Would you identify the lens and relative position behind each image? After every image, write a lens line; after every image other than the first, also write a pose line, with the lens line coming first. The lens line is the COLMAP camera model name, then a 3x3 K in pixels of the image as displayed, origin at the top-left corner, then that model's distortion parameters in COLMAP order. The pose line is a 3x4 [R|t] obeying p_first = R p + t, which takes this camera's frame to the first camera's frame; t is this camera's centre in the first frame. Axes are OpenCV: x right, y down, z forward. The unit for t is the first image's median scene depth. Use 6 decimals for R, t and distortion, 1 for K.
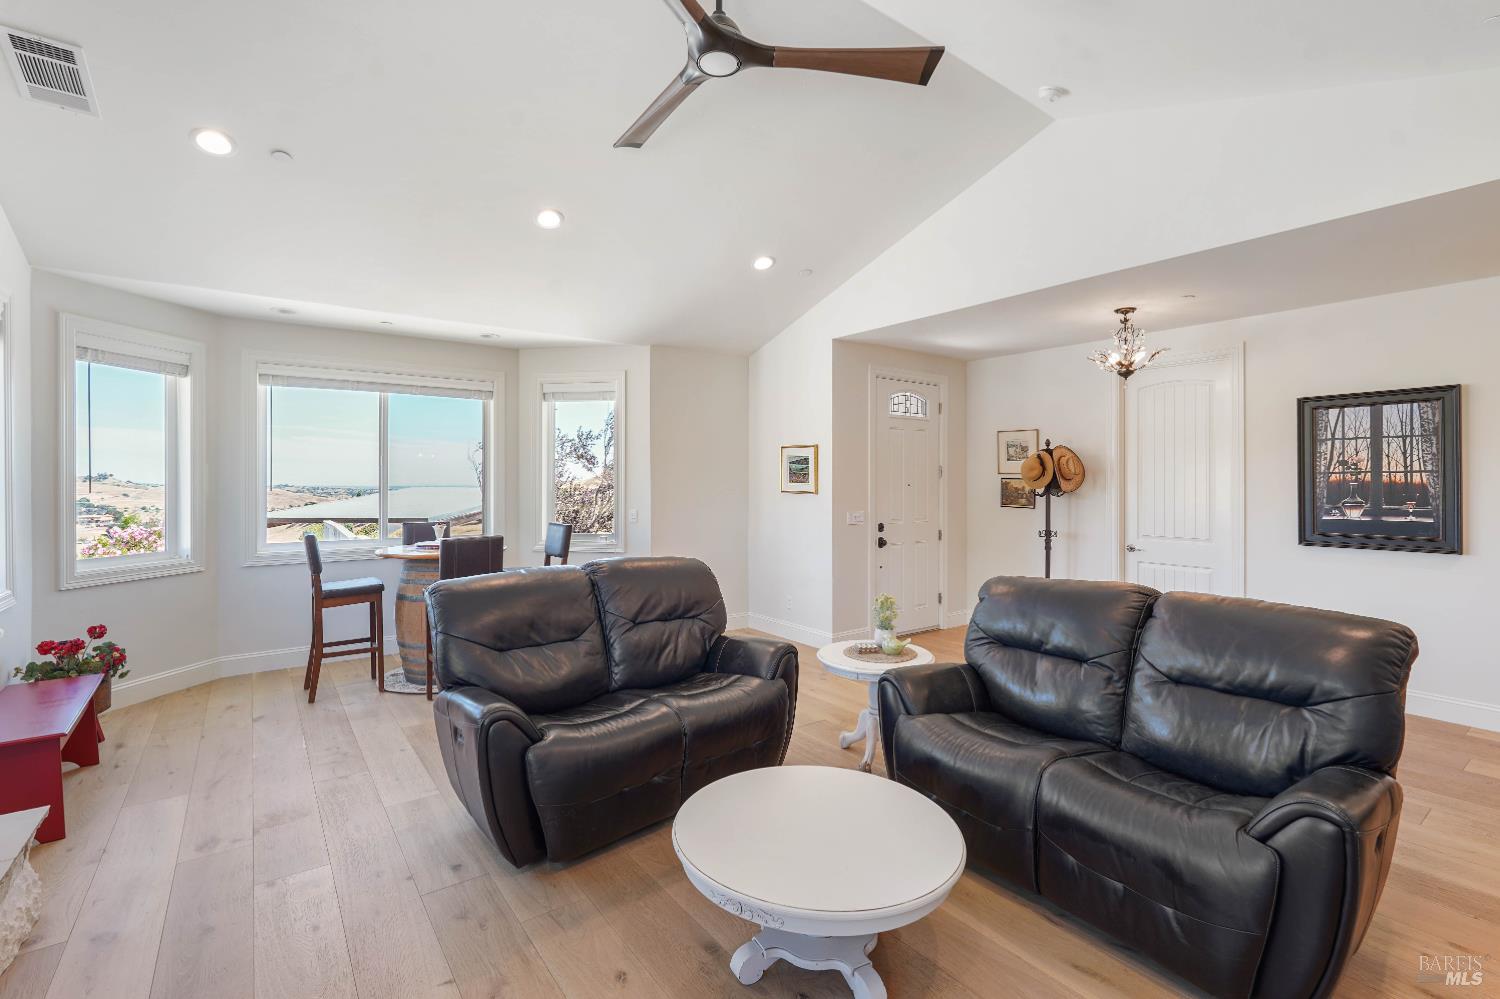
lens RADIAL K [[672.0, 0, 743.6], [0, 672.0, 479.1], [0, 0, 1]] dist [-0.012287, 0.007256]
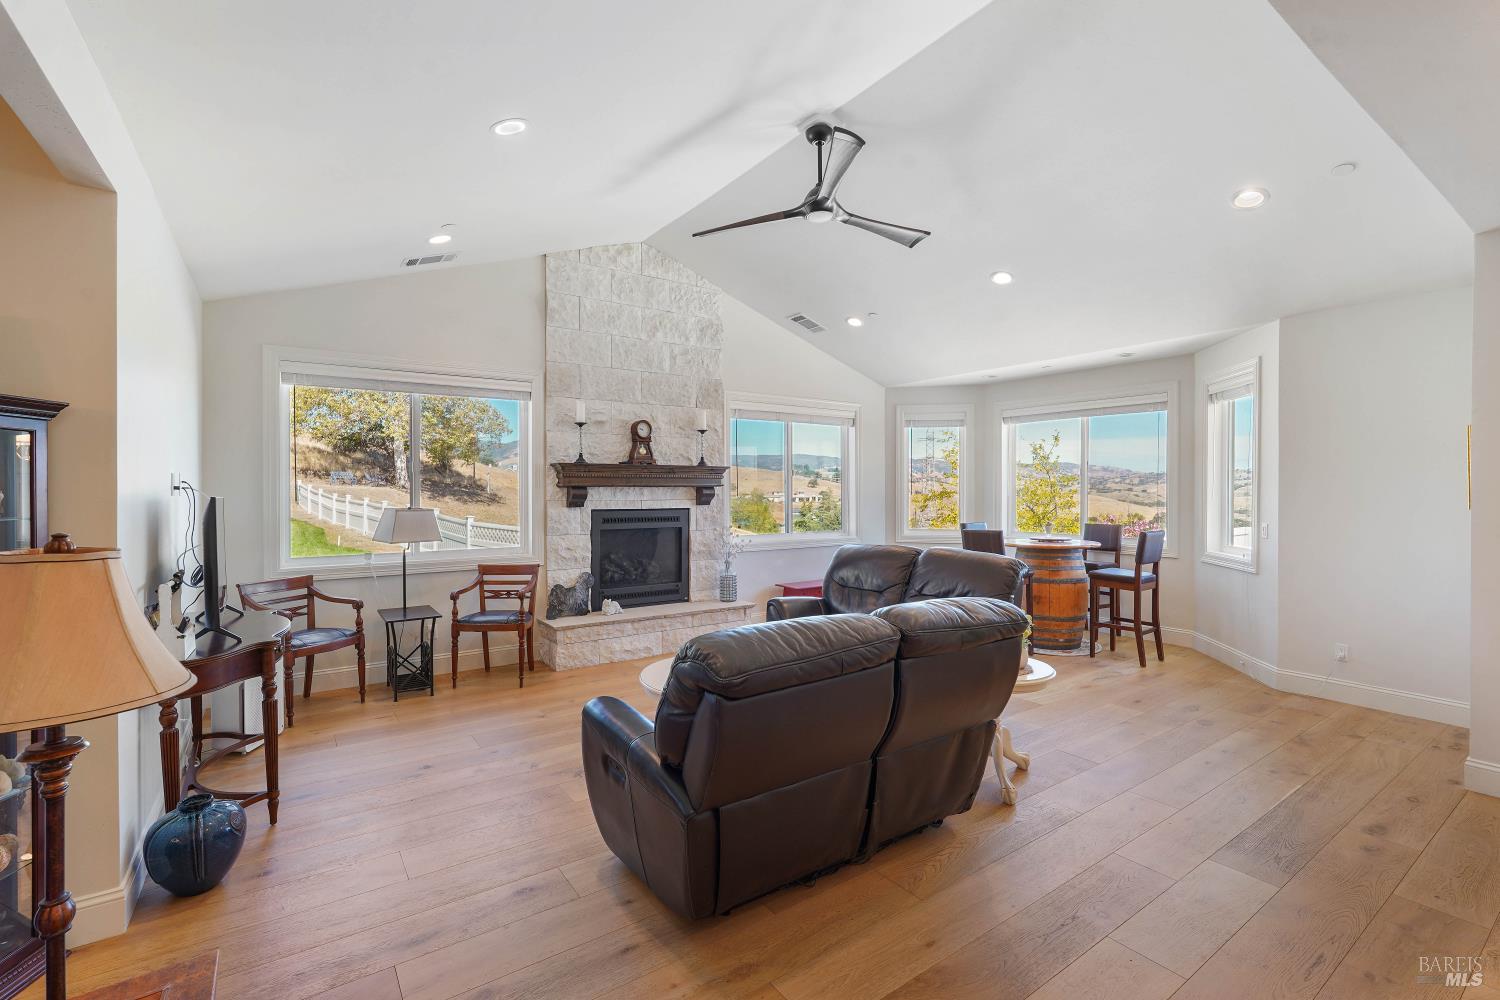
lens RADIAL K [[672.0, 0, 749.6], [0, 672.0, 494.8], [0, 0, 1]] dist [-0.012287, 0.007256]
pose [[-0.023335, 0.008486, -0.999692, 0.708681], [0.002819, 0.999961, 0.008423, 0.001737], [0.999724, -0.002621, -0.023358, 0.410669]]
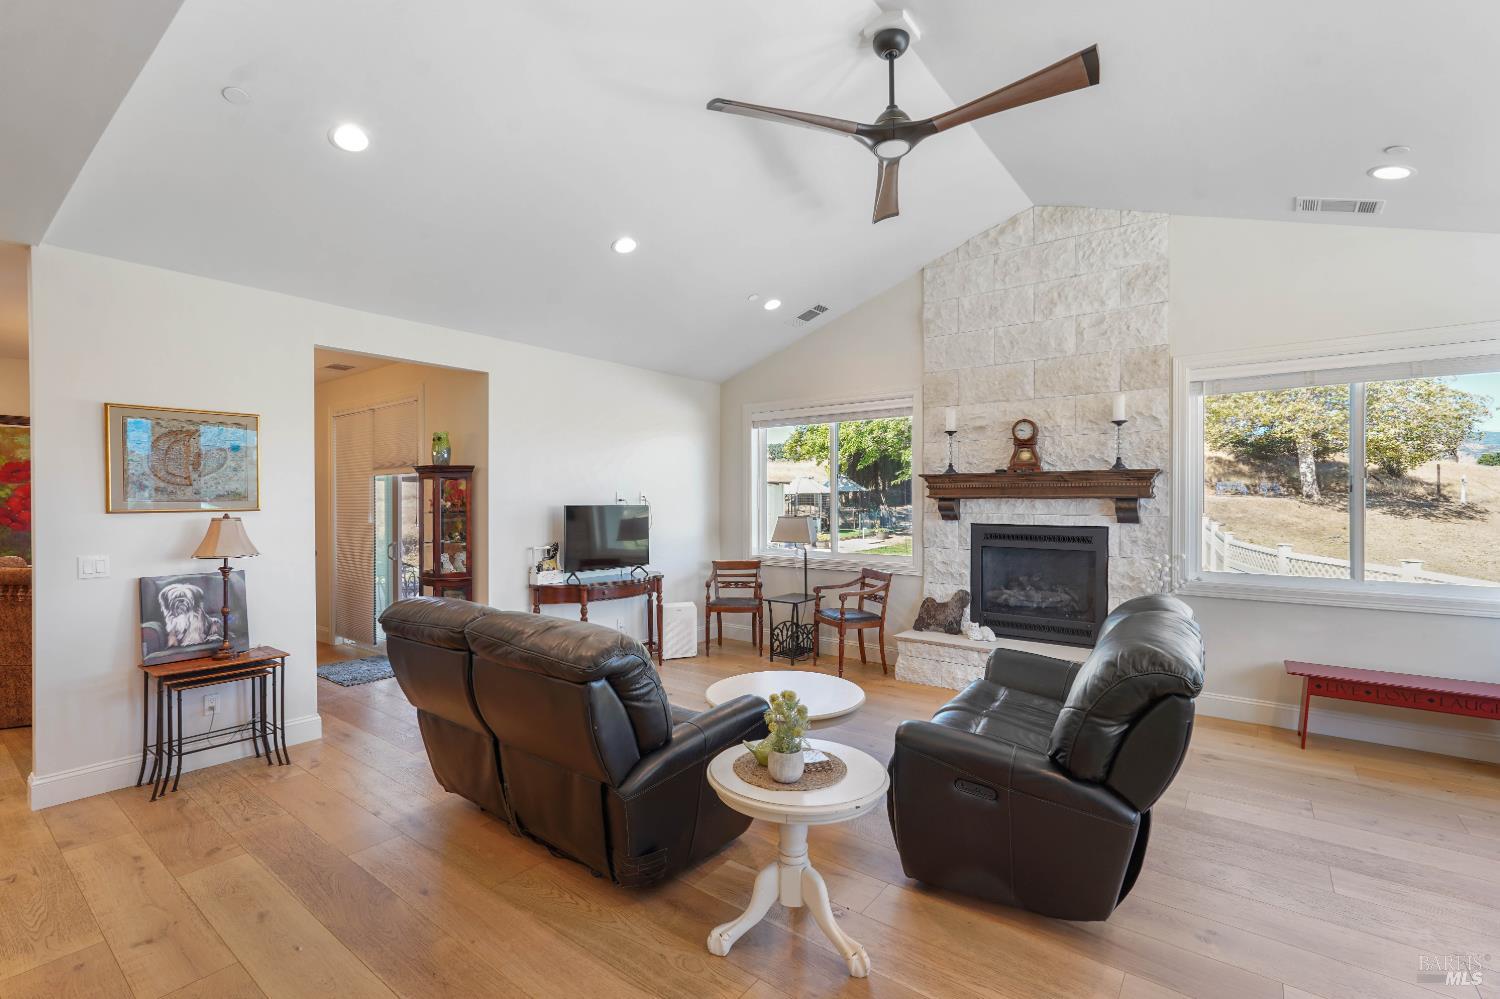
lens RADIAL K [[672.0, 0, 741.1], [0, 672.0, 502.7], [0, 0, 1]] dist [-0.012287, 0.007256]
pose [[-0.963173, 0.001128, -0.268881, 0.254832], [0.000670, 0.999998, 0.001792, 0.001392], [0.268883, 0.001546, -0.963172, 0.974234]]
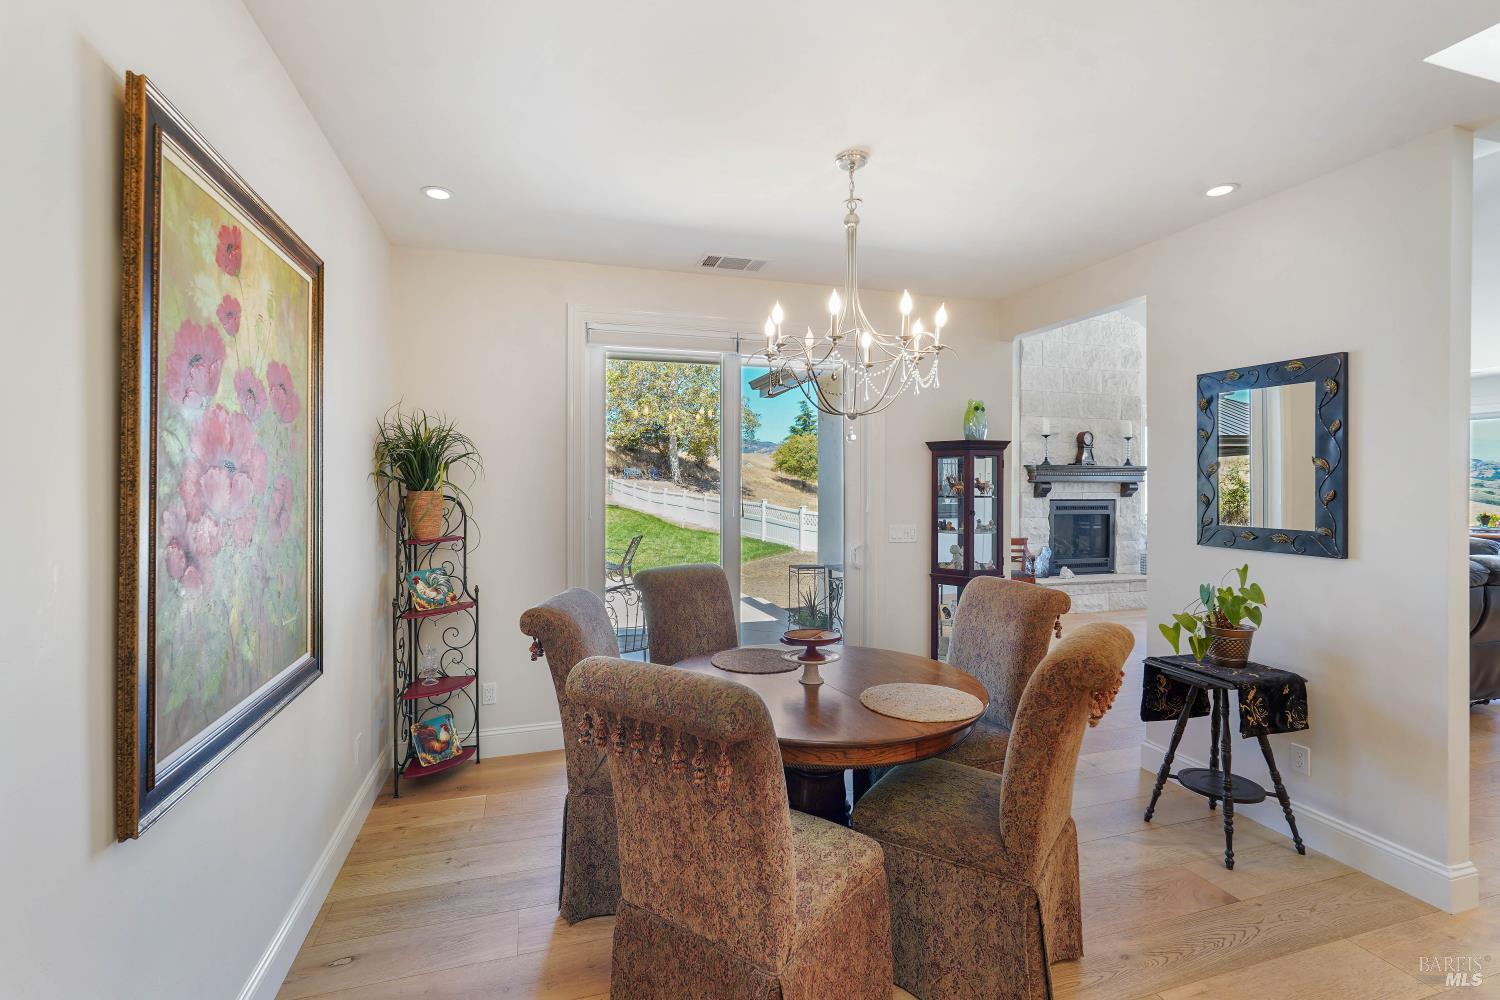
lens RADIAL K [[672.0, 0, 742.9], [0, 672.0, 486.2], [0, 0, 1]] dist [-0.012287, 0.007256]
pose [[-0.330963, 0.003770, -0.943636, 1.188542], [0.000556, 0.999993, 0.003800, 0.000051], [0.943643, 0.000733, -0.330963, 0.006396]]
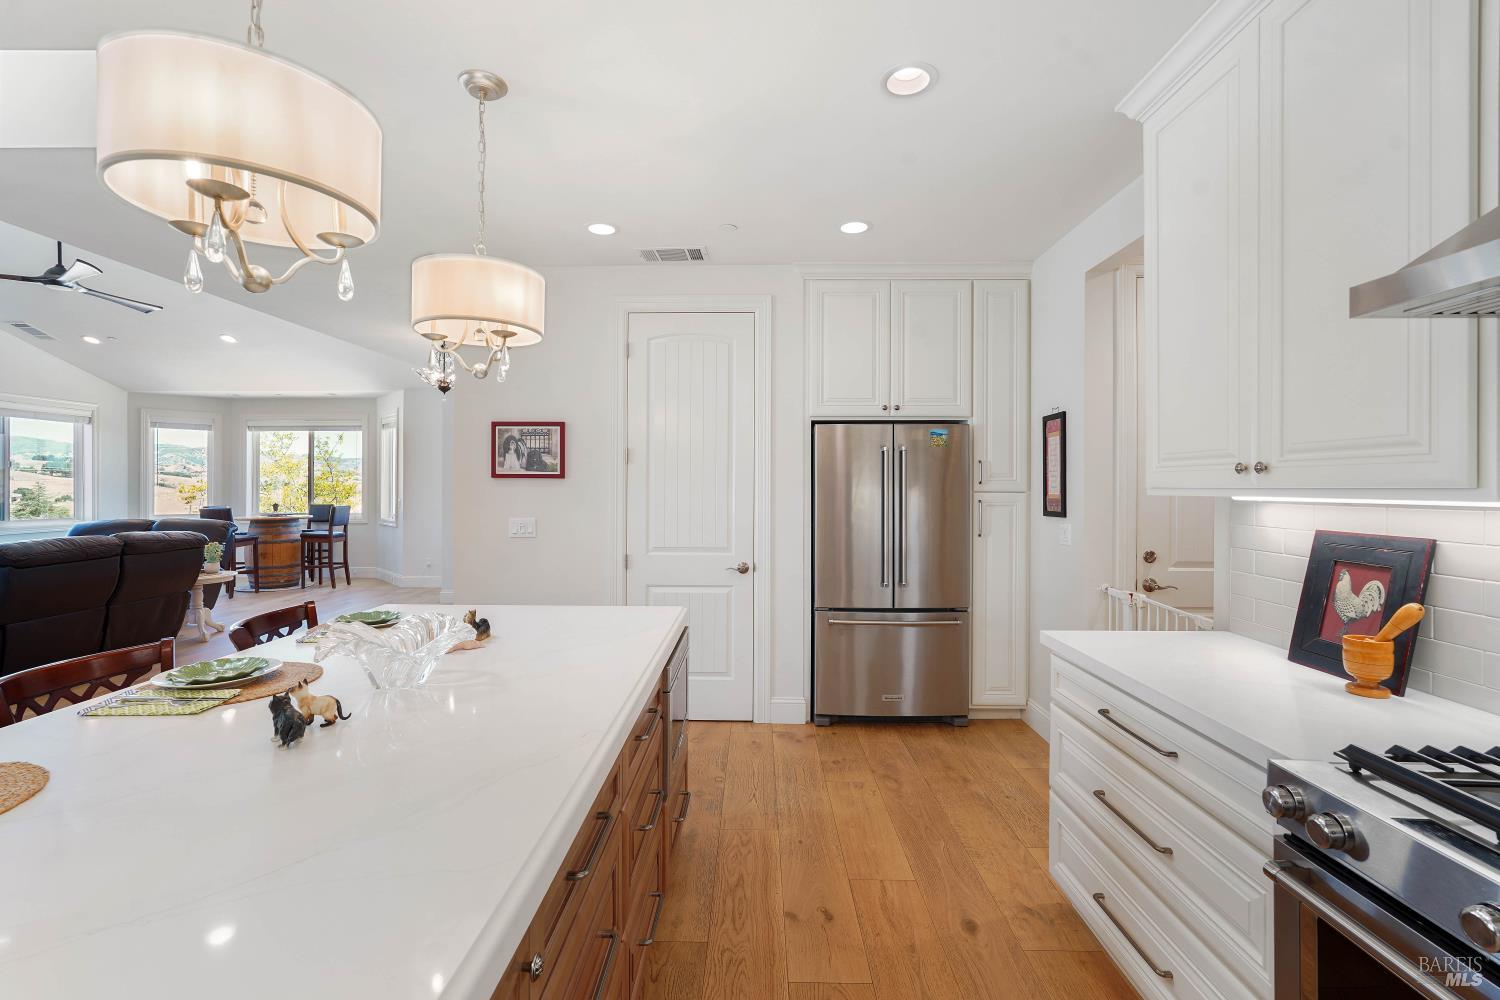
lens RADIAL K [[672.0, 0, 743.9], [0, 672.0, 484.4], [0, 0, 1]] dist [-0.012287, 0.007256]
pose [[0.788196, -0.000678, -0.615425, 1.452365], [0.001564, 0.999998, 0.000902, 0.013582], [0.615423, -0.001673, 0.788195, 0.306232]]
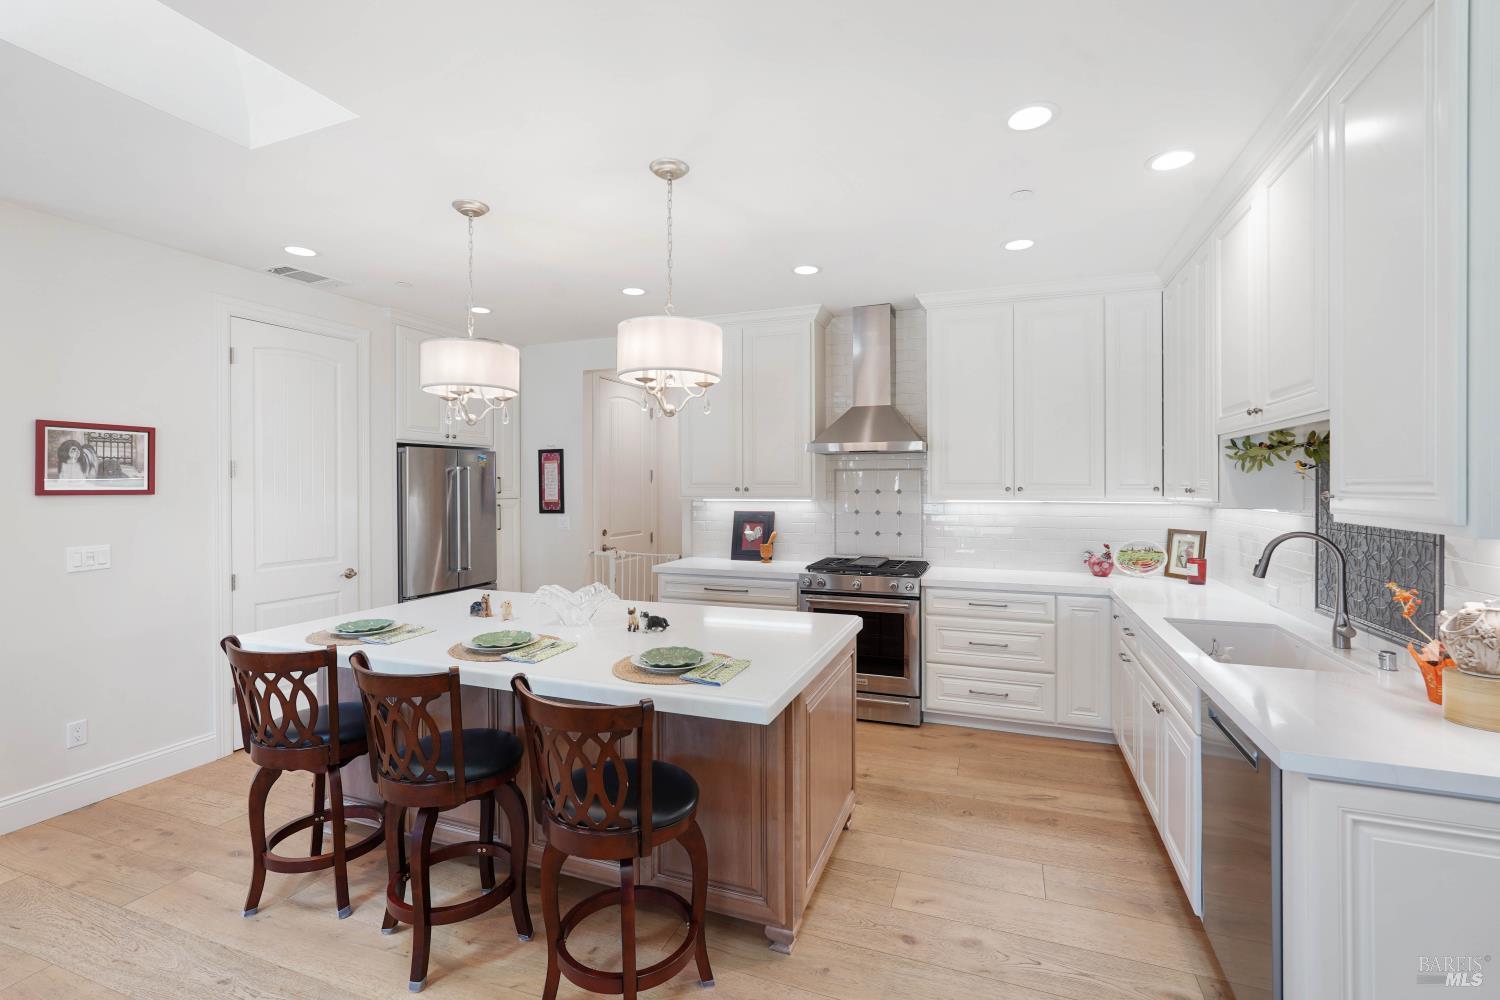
lens RADIAL K [[672.0, 0, 754.2], [0, 672.0, 487.9], [0, 0, 1]] dist [-0.012287, 0.007256]
pose [[0.838833, -0.006365, 0.544352, 1.023248], [0.001083, 0.999949, 0.010023, -0.002634], [-0.544388, -0.007818, 0.838797, -0.020445]]
